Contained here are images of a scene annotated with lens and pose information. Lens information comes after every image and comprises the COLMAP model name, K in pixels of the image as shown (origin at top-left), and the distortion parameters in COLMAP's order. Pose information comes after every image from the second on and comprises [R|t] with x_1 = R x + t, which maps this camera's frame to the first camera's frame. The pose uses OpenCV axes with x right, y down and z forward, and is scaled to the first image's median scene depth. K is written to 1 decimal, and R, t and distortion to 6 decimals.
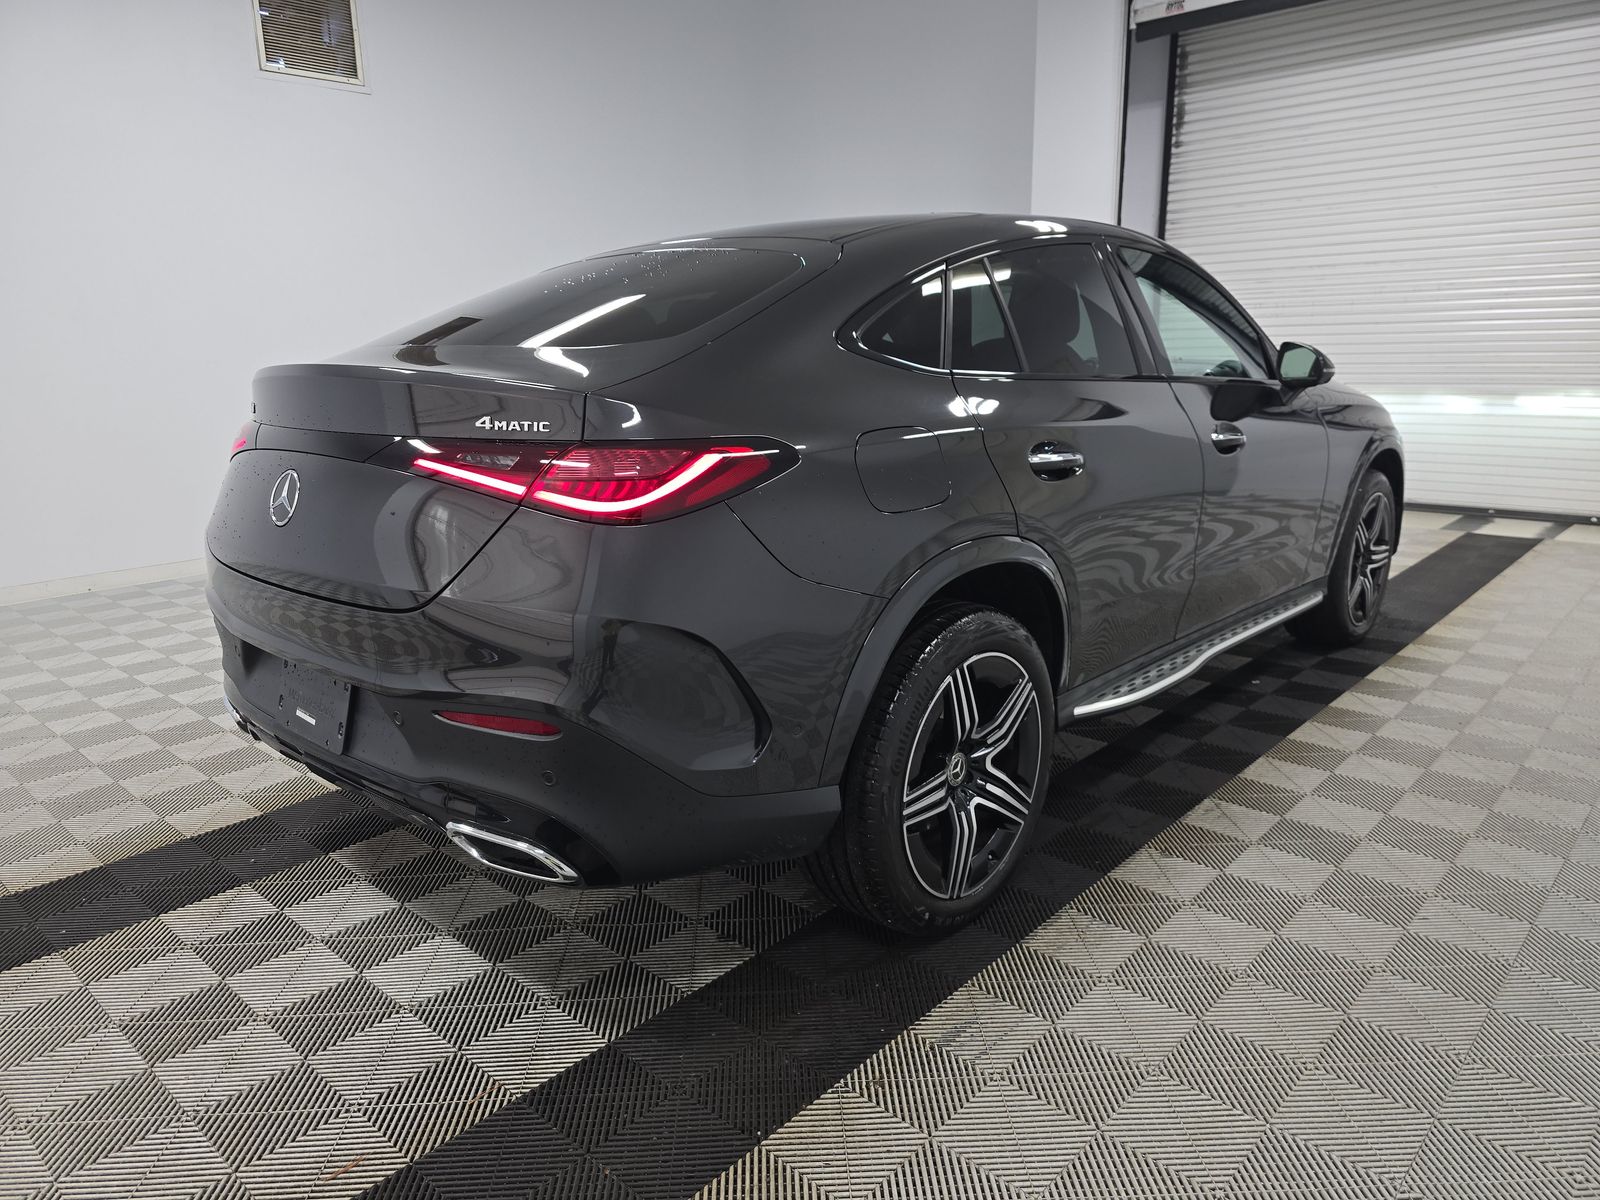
lens RADIAL K [[1084.1, 0, 800.0], [0, 1084.1, 600.0], [0, 0, 1]] dist [0.001265, 0.000512]
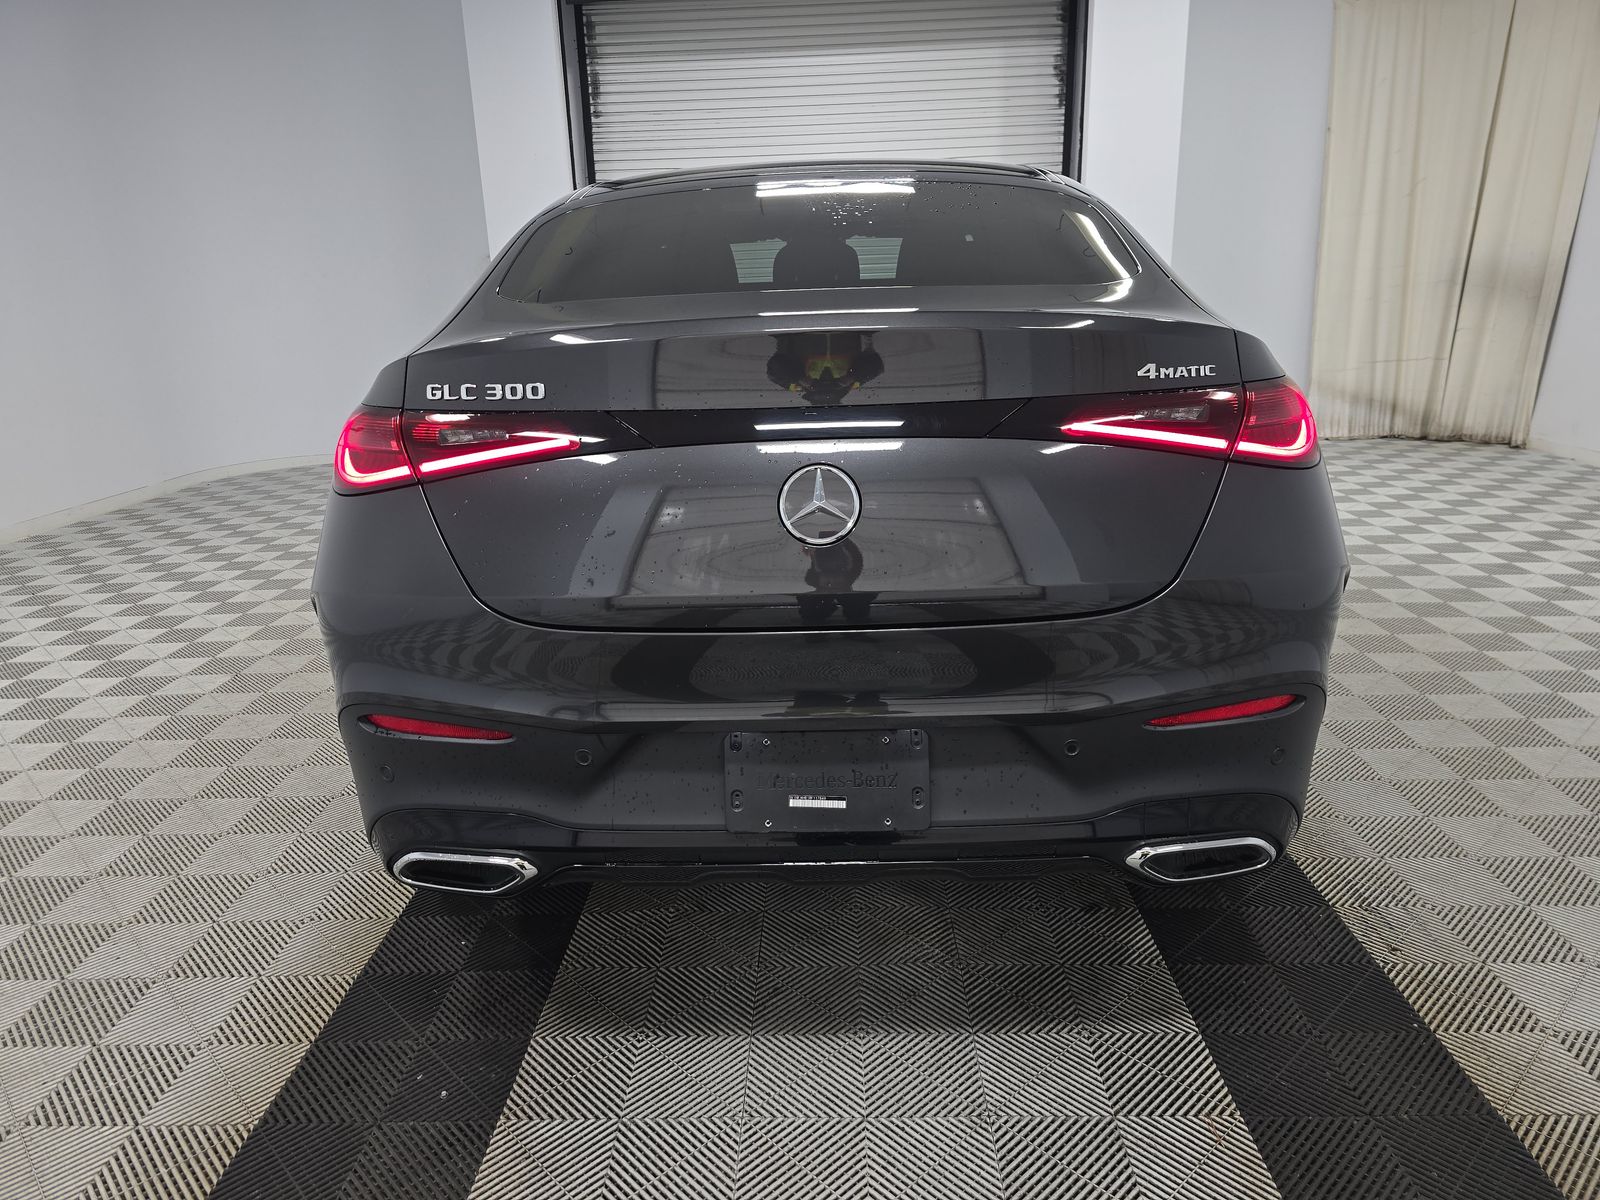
lens RADIAL K [[1051.4, 0, 801.6], [0, 1051.4, 626.0], [0, 0, 1]] dist [0.002858, -0.001289]
pose [[0.742197, -0.212064, 0.635745, -0.262853], [0.180103, 0.976834, 0.115581, -0.027628], [-0.645528, 0.028716, 0.763197, 0.134820]]
